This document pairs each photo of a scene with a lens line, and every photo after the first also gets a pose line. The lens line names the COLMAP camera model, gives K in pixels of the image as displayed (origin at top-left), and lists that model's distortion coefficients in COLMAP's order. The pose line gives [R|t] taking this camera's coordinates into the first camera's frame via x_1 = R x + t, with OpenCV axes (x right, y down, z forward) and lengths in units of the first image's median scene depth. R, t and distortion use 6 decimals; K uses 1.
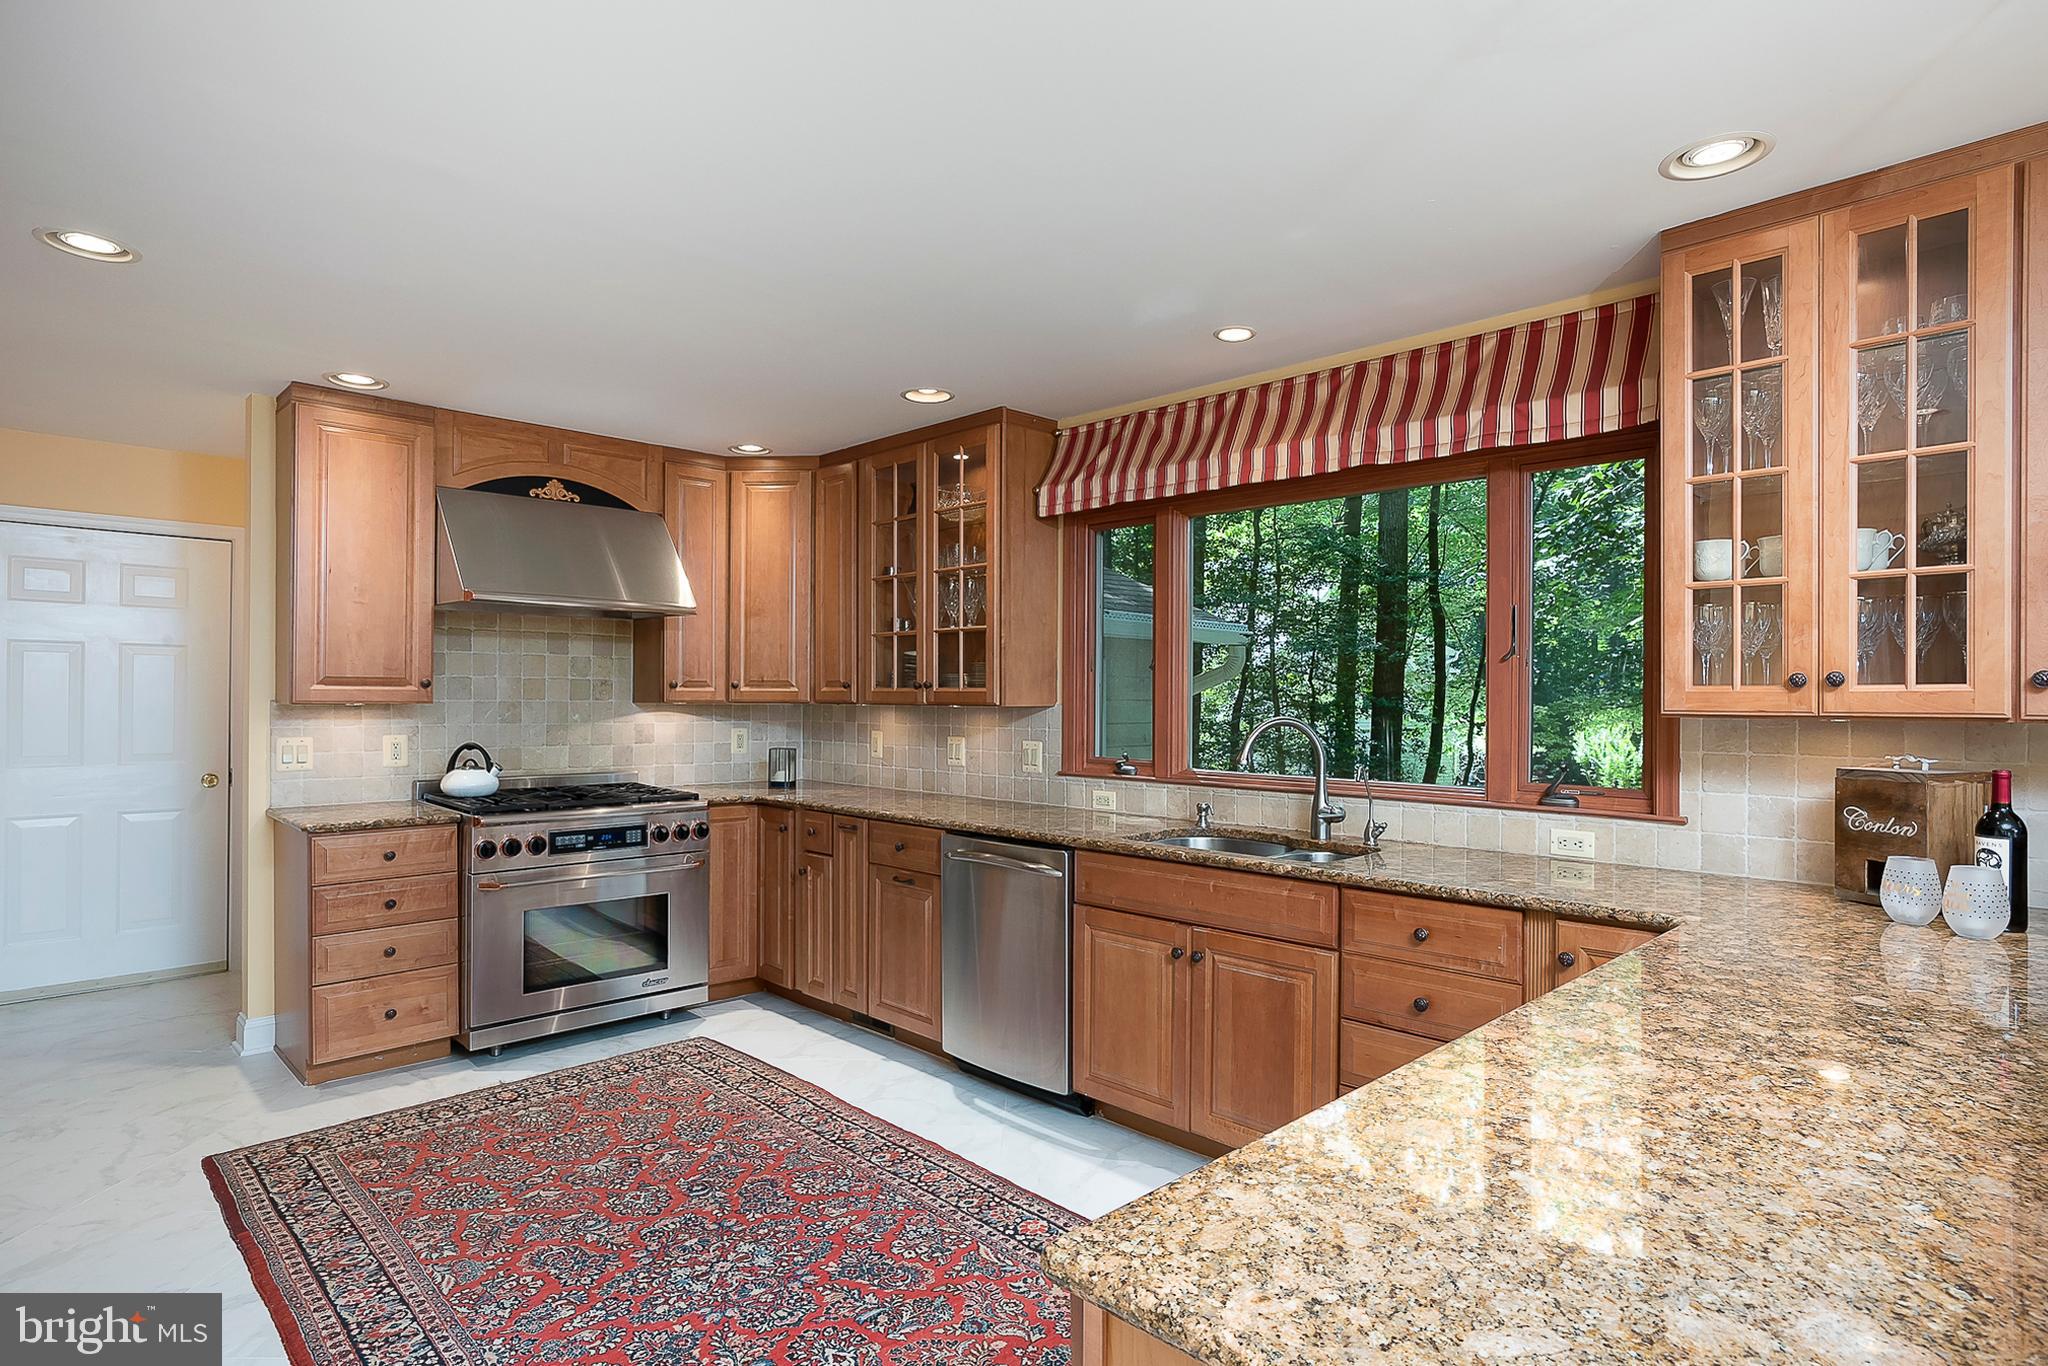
lens RADIAL K [[1059.3, 0, 1037.7], [0, 1059.3, 699.8], [0, 0, 1]] dist [-0.026448, 0.000883]
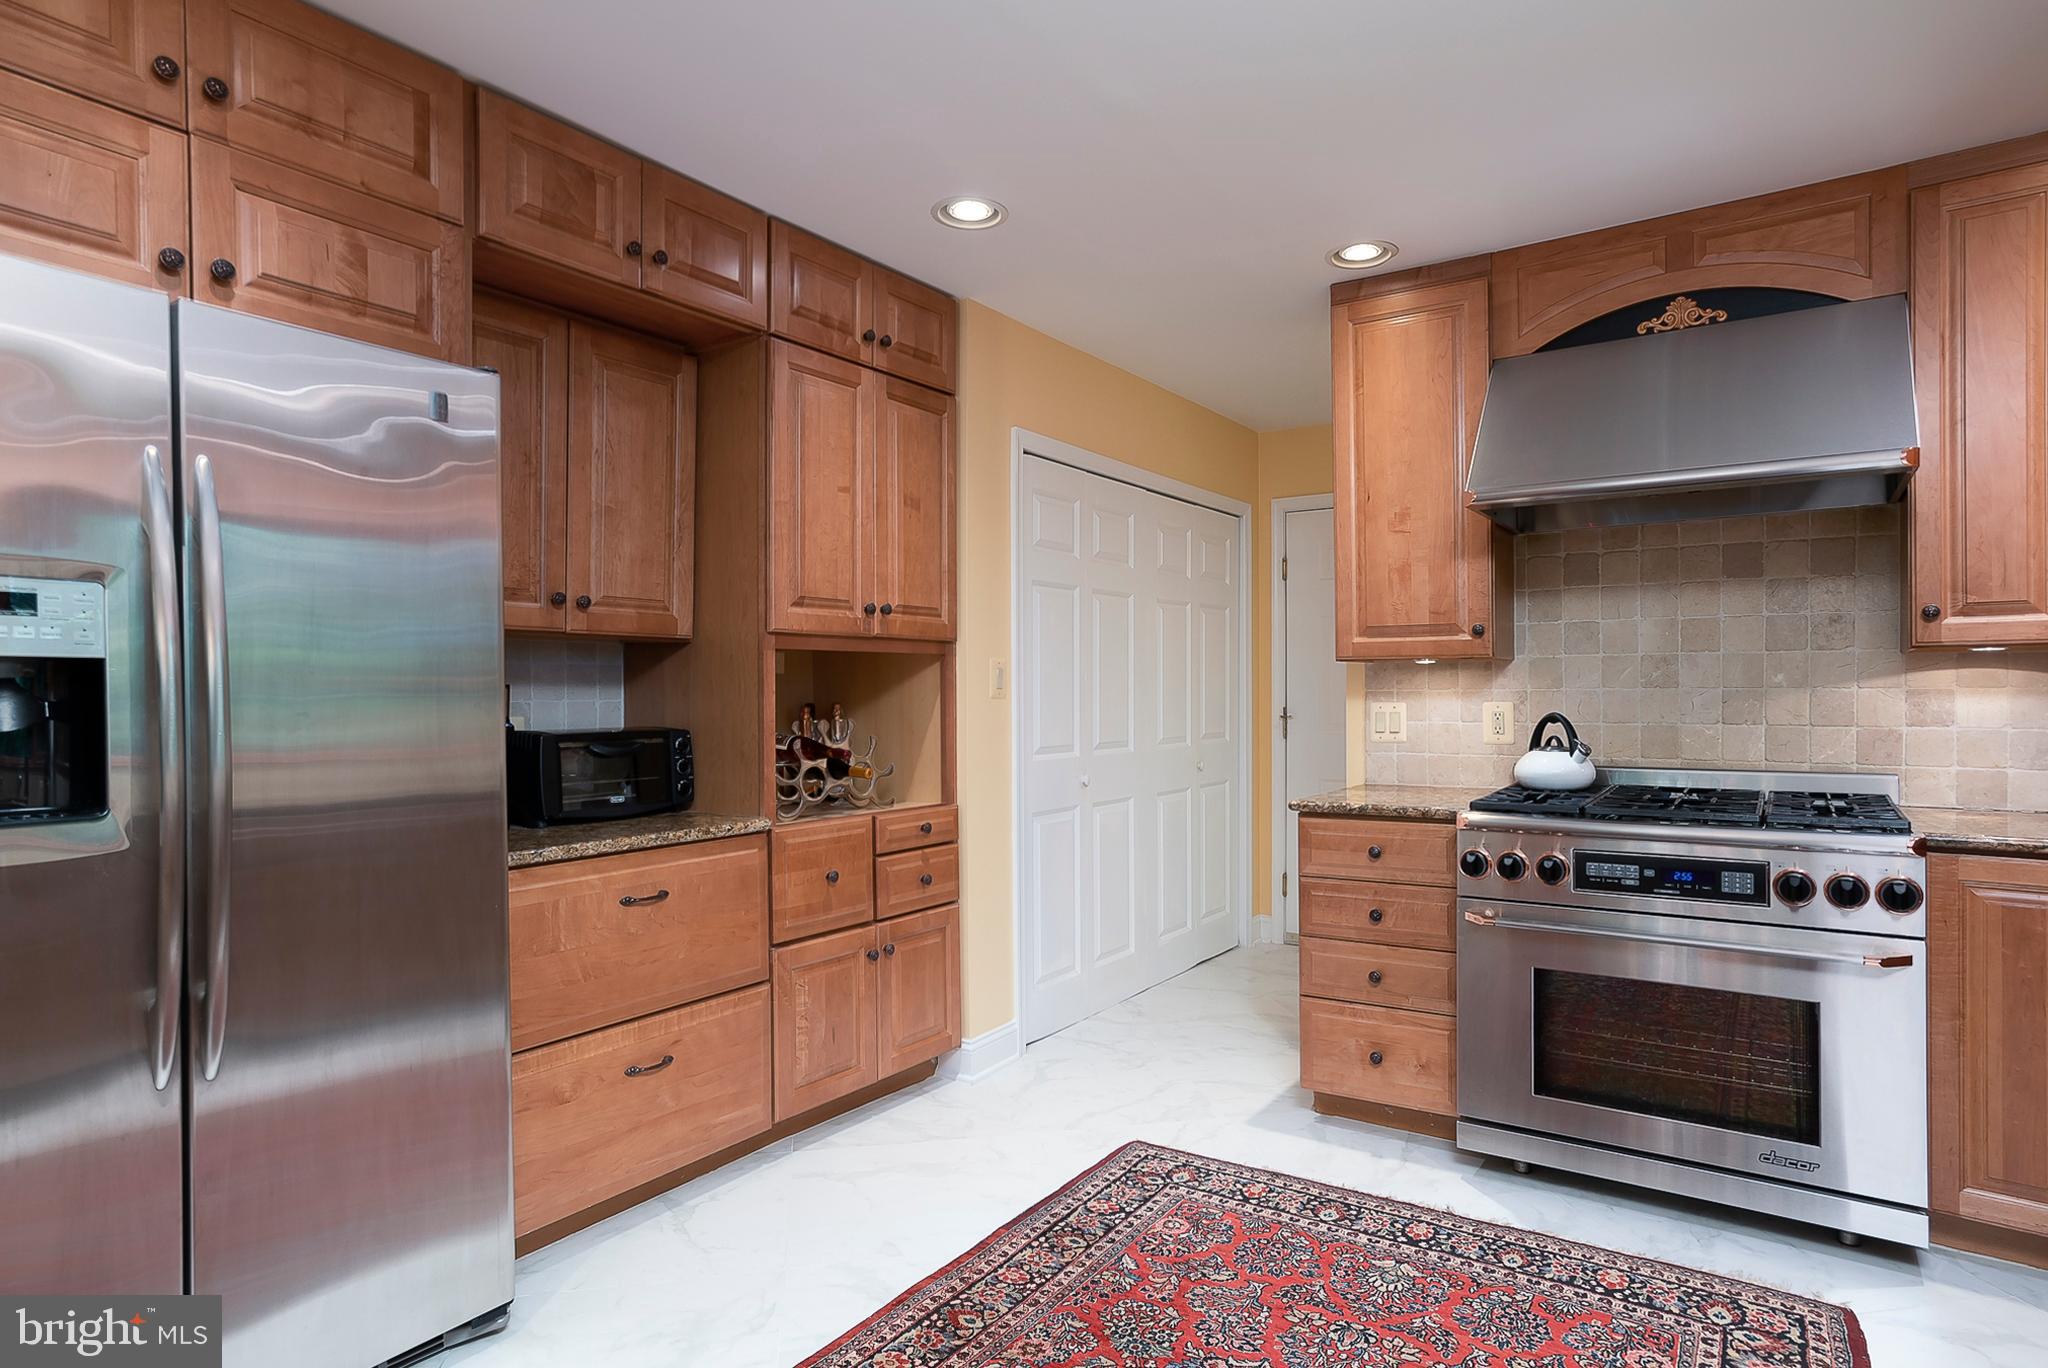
lens RADIAL K [[1119.9, 0, 1037.0], [0, 1119.9, 698.2], [0, 0, 1]] dist [-0.004514, 0.002147]
pose [[0.207284, -0.001537, -0.978280, 0.119977], [-0.001495, 0.999997, -0.001887, 0.033943], [0.978280, 0.001854, 0.207281, 0.521522]]
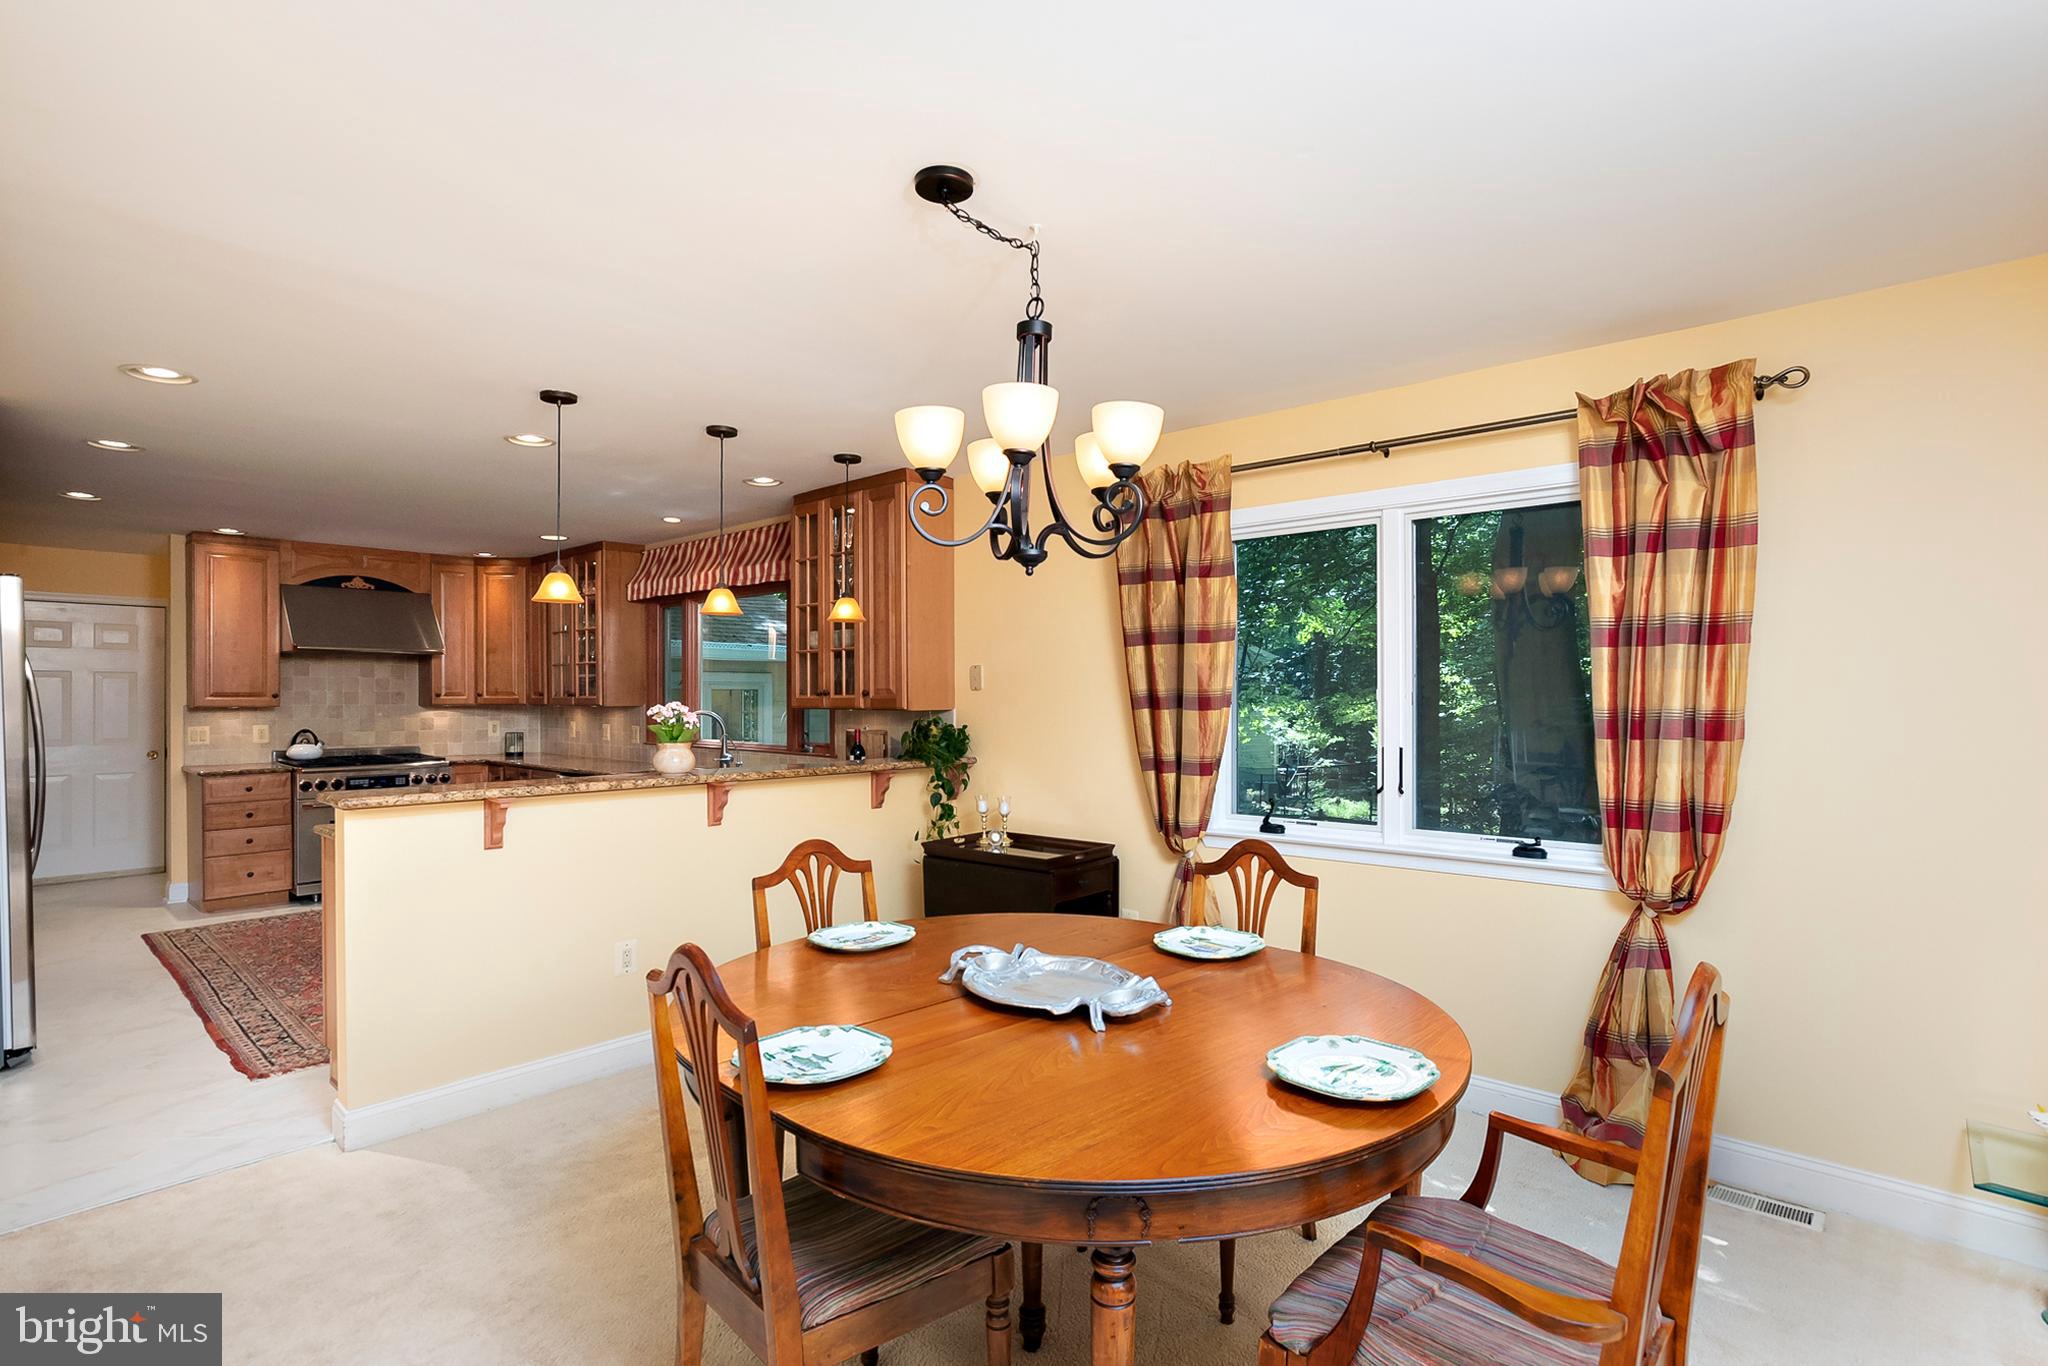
lens RADIAL K [[966.1, 0, 1066.0], [0, 966.1, 707.0], [0, 0, 1]] dist [-0.033886, 0.000885]
pose [[0.996412, -0.008233, 0.084234, 0.606766], [0.007942, 0.999961, 0.003785, 0.008451], [-0.084262, -0.003103, 0.996439, -0.694145]]
